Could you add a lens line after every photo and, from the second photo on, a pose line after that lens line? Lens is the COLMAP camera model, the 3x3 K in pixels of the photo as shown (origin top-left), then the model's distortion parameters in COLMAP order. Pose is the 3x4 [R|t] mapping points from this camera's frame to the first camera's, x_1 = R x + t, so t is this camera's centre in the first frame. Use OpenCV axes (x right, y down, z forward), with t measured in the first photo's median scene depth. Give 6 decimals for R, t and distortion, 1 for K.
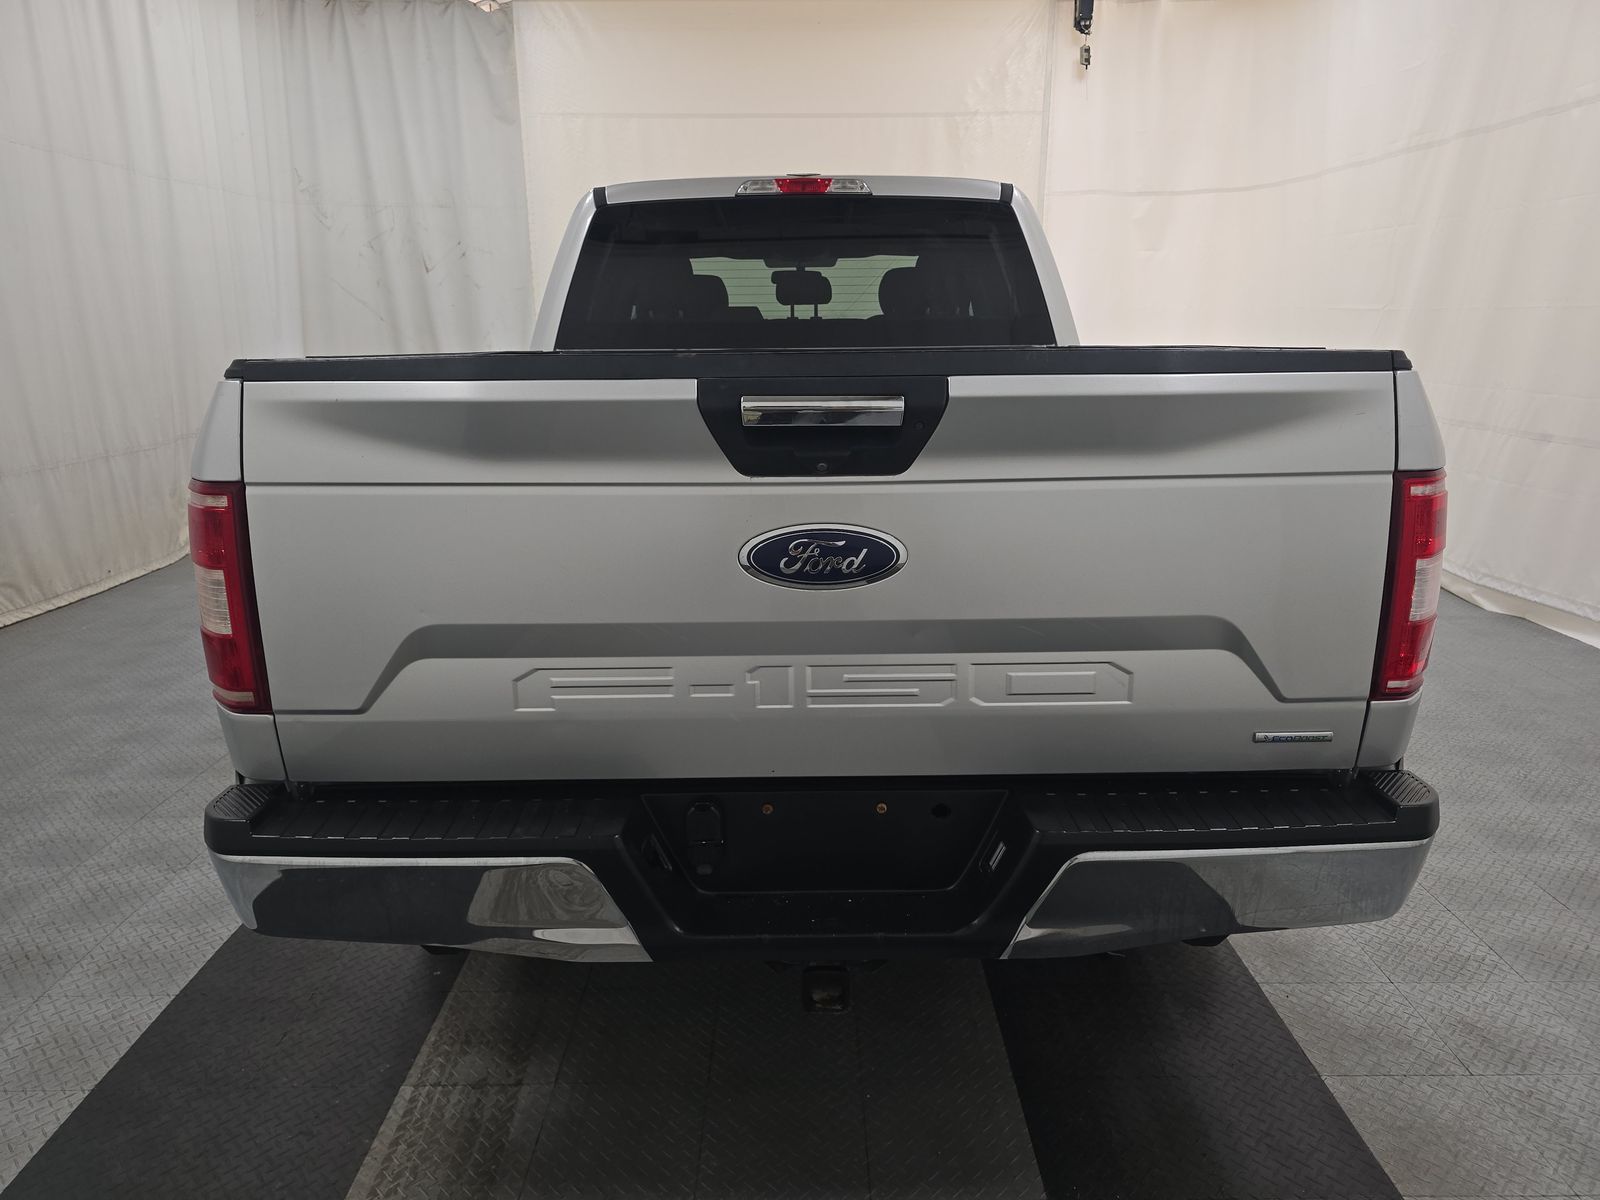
lens RADIAL K [[1097.4, 0, 823.5], [0, 1097.4, 598.1], [0, 0, 1]] dist [-0.003695, -0.004044]
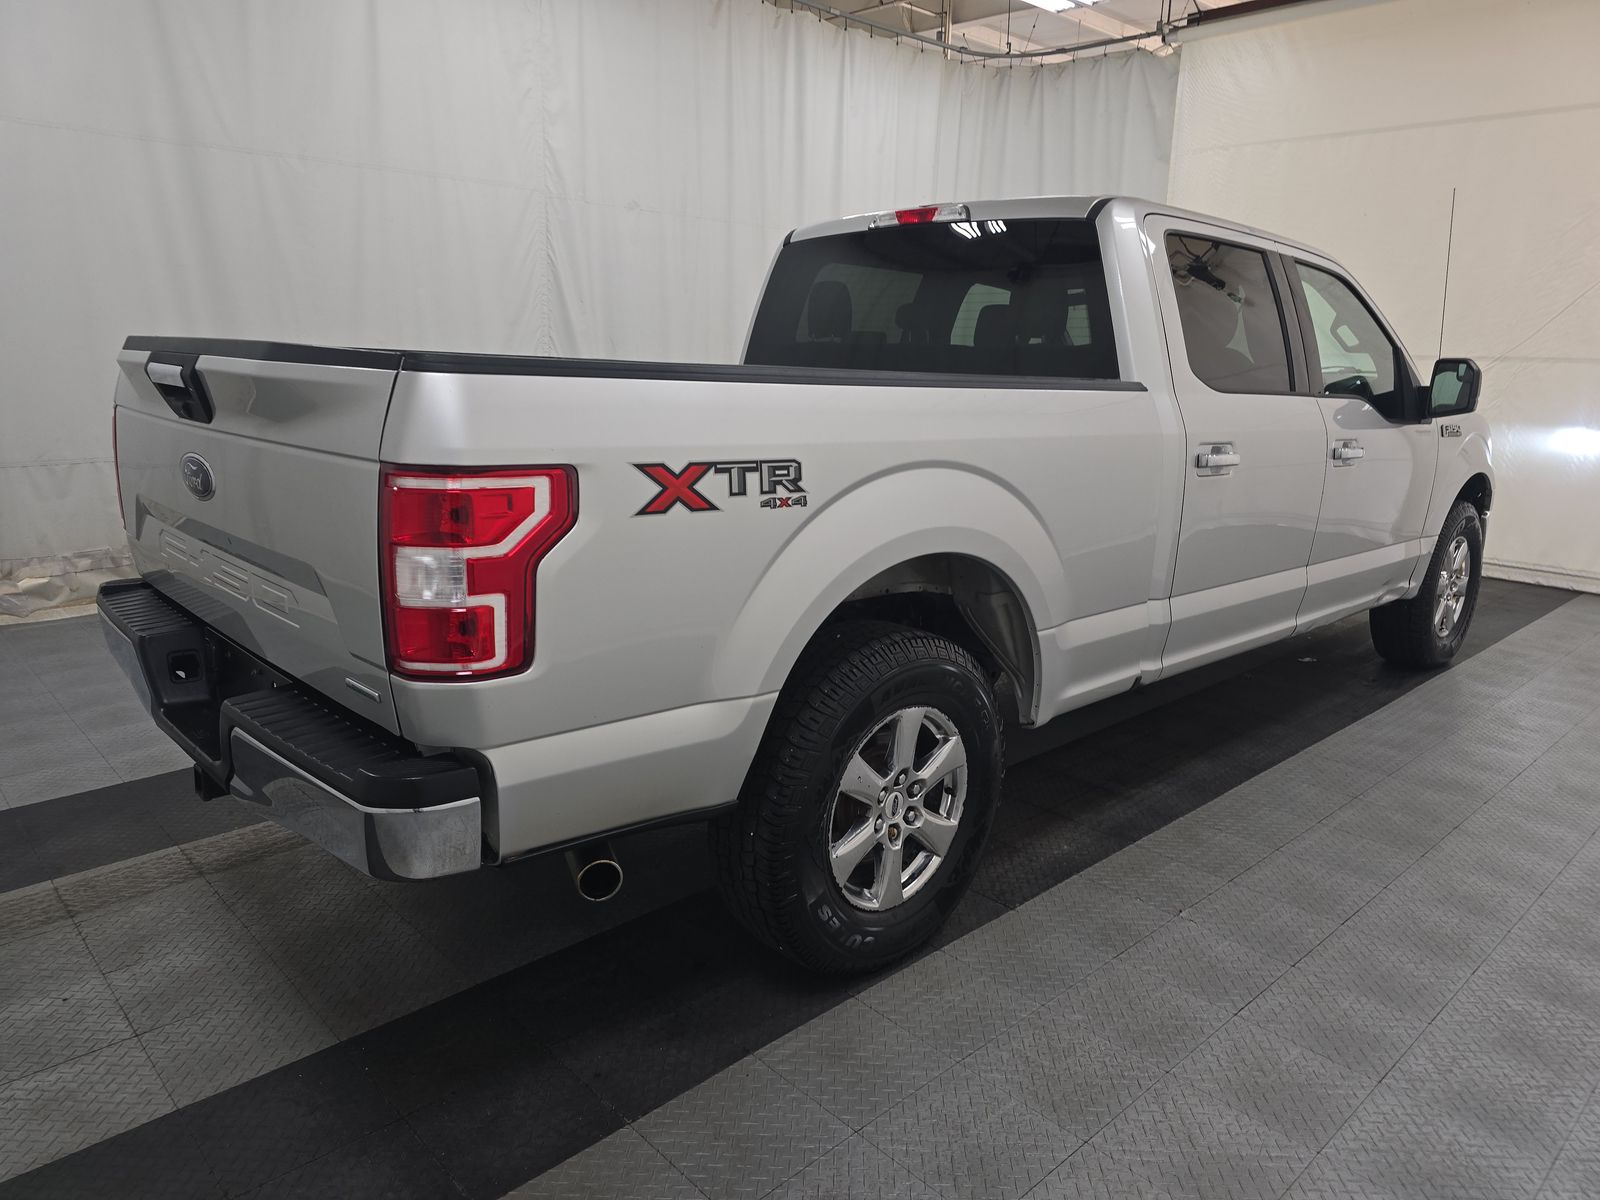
lens RADIAL K [[1066.2, 0, 816.9], [0, 1066.2, 580.7], [0, 0, 1]] dist [0.088827, -0.085589]
pose [[0.685771, 0.175343, -0.706380, 0.705696], [-0.208137, 0.977260, 0.040518, -0.055342], [0.697422, 0.119238, 0.706672, 0.242974]]
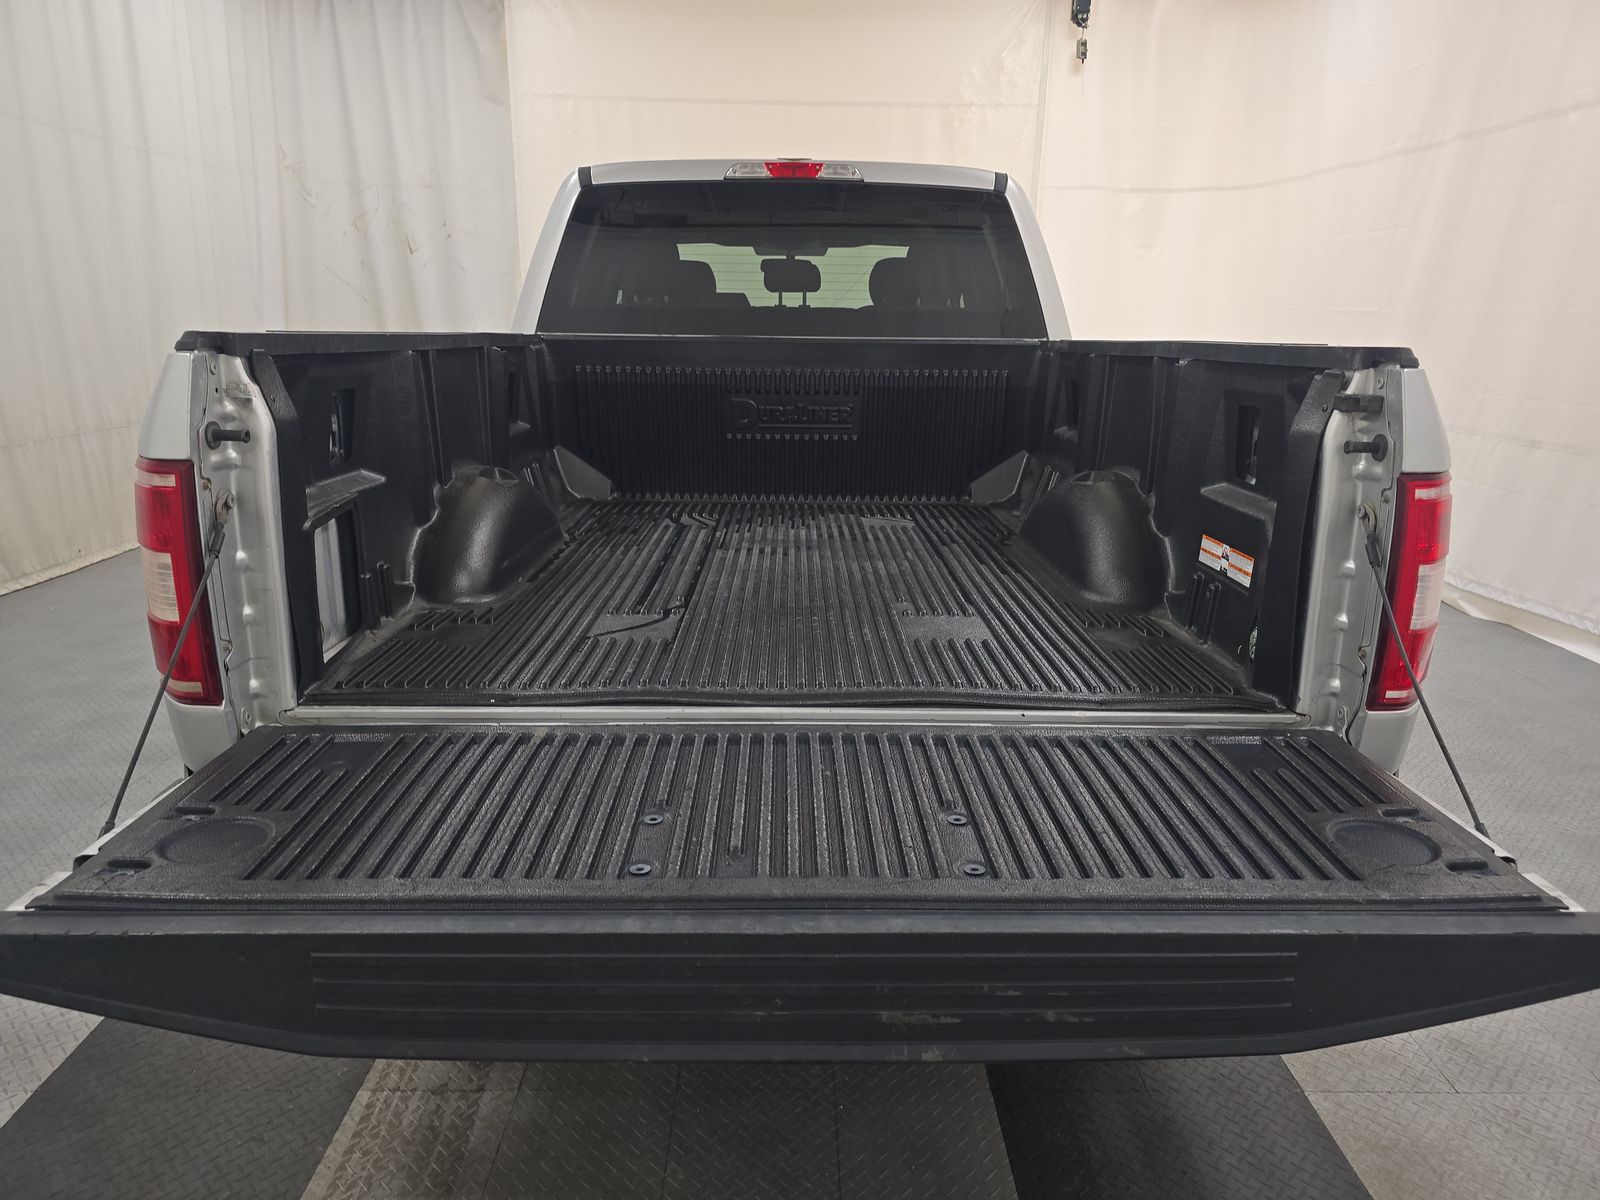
lens RADIAL K [[1090.7, 0, 827.6], [0, 1090.7, 607.3], [0, 0, 1]] dist [-0.005419, -0.001336]
pose [[0.999694, 0.017981, 0.016979, 0.002604], [-0.018237, 0.999720, 0.015061, -0.001740], [-0.016704, -0.015366, 0.999742, 0.025016]]
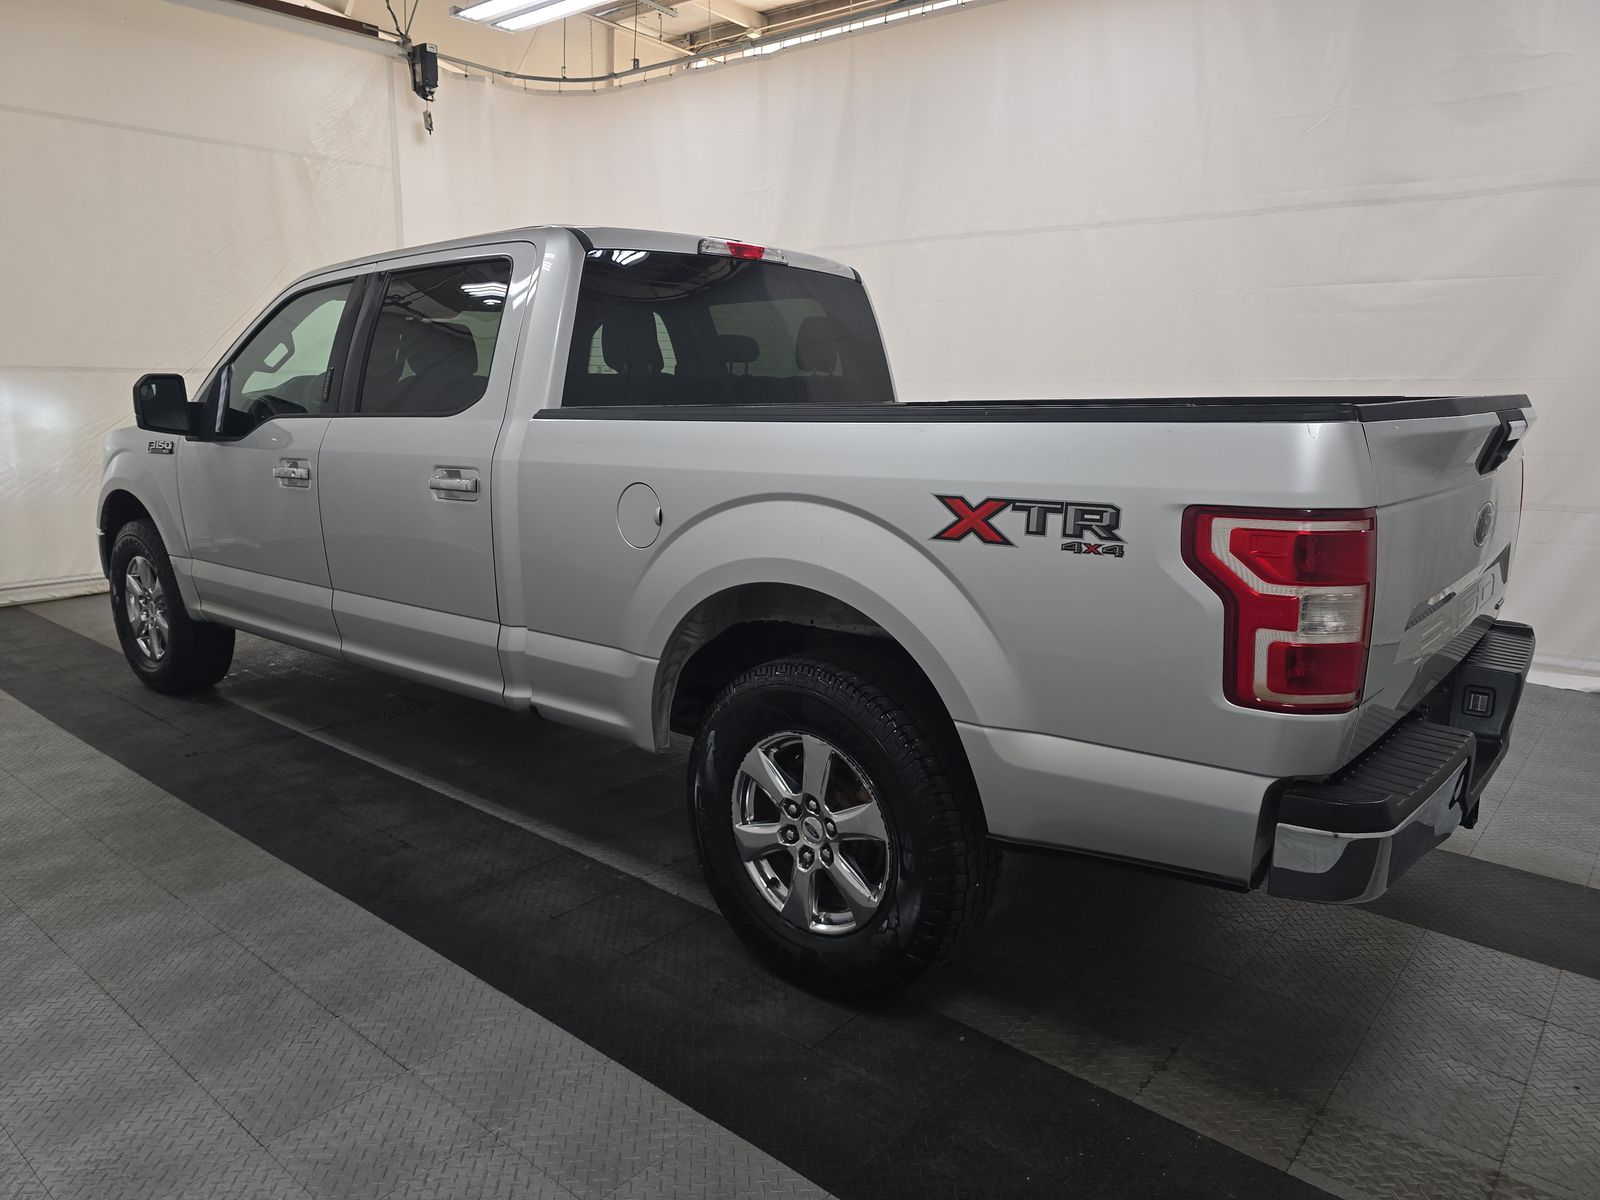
lens RADIAL K [[1105.8, 0, 801.9], [0, 1105.8, 578.1], [0, 0, 1]] dist [-0.006274, -0.001481]
pose [[0.649623, -0.113589, 0.751723, -0.814764], [0.168021, 0.985776, 0.003755, -0.061248], [-0.741457, 0.123866, 0.659469, 0.297411]]
